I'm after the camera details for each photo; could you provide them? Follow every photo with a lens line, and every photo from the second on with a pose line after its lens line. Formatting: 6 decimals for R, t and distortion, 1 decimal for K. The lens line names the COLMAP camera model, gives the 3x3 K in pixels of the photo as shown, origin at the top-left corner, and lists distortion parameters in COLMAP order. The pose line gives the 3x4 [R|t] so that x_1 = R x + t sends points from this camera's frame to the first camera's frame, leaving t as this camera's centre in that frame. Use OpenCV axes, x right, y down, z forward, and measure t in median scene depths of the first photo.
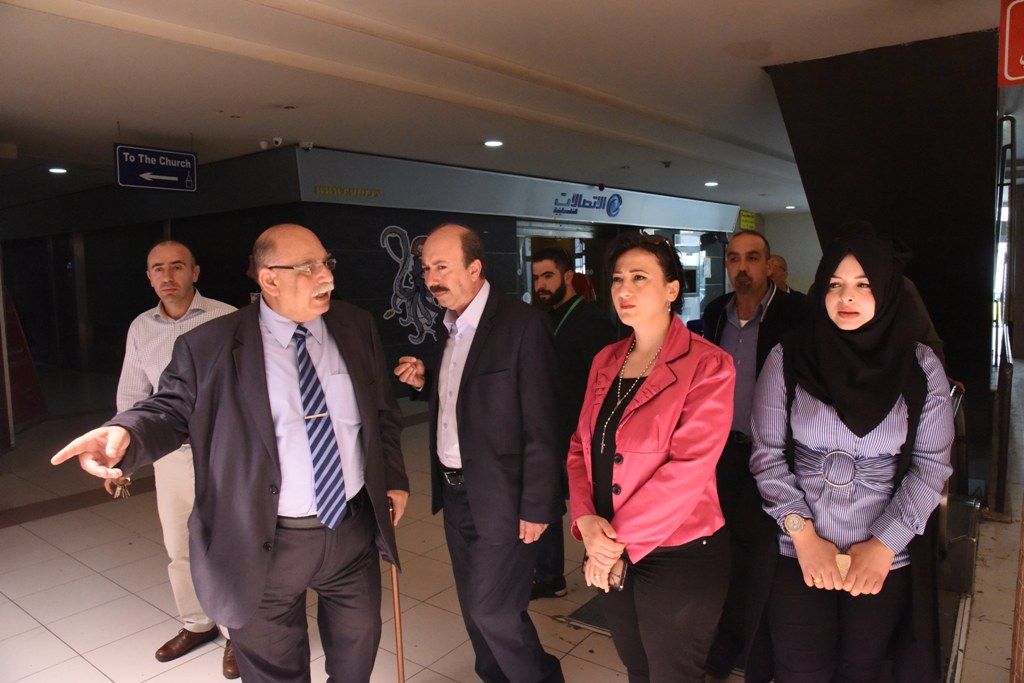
lens RADIAL K [[693.3, 0, 513.5], [0, 693.3, 333.3], [0, 0, 1]] dist [-0.107512, 0.052508]
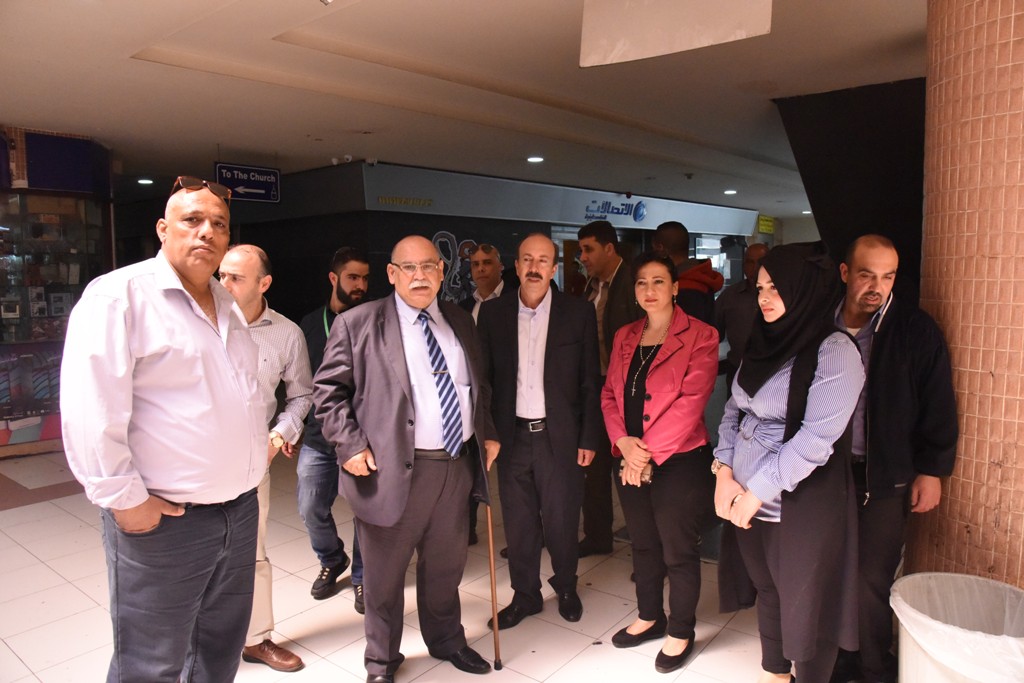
lens RADIAL K [[693.3, 0, 506.4], [0, 693.3, 351.8], [0, 0, 1]] dist [-0.107512, 0.052508]
pose [[0.999114, 0.007674, -0.041369, -0.027496], [-0.006577, 0.999625, 0.026591, 0.012247], [0.041557, -0.026296, 0.998790, -0.149048]]
